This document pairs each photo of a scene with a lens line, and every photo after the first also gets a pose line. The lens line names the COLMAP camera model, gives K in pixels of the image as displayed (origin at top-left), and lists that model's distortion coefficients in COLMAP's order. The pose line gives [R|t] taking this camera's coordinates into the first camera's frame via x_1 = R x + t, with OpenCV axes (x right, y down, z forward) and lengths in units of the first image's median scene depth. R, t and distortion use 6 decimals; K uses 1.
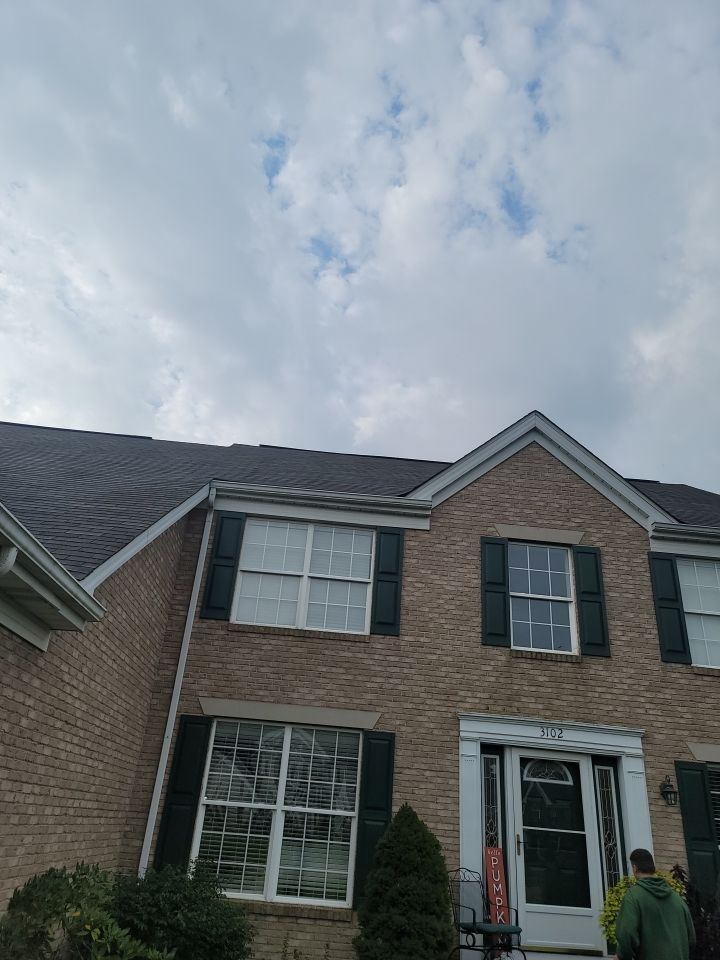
lens RADIAL K [[719.7, 0, 352.3], [0, 719.7, 481.5], [0, 0, 1]] dist [0.087686, -0.069126]
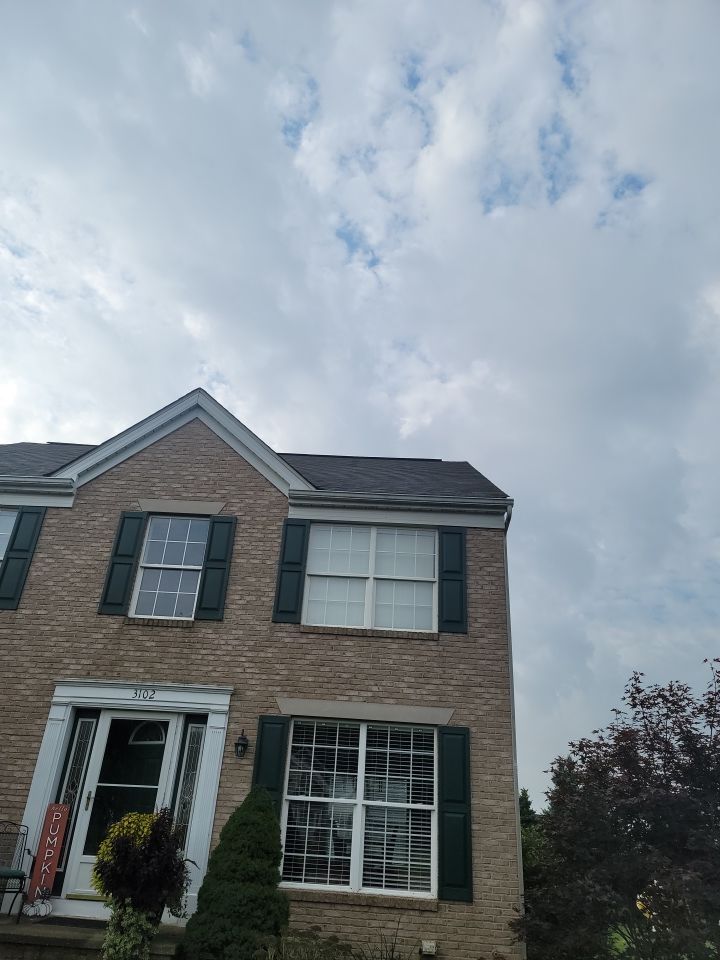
lens RADIAL K [[719.7, 0, 363.6], [0, 719.7, 485.9], [0, 0, 1]] dist [0.087686, -0.069126]
pose [[0.997236, -0.044761, -0.059308, 0.618120], [0.045144, 0.998967, 0.005135, 0.052850], [0.059017, -0.007799, 0.998226, -0.015464]]
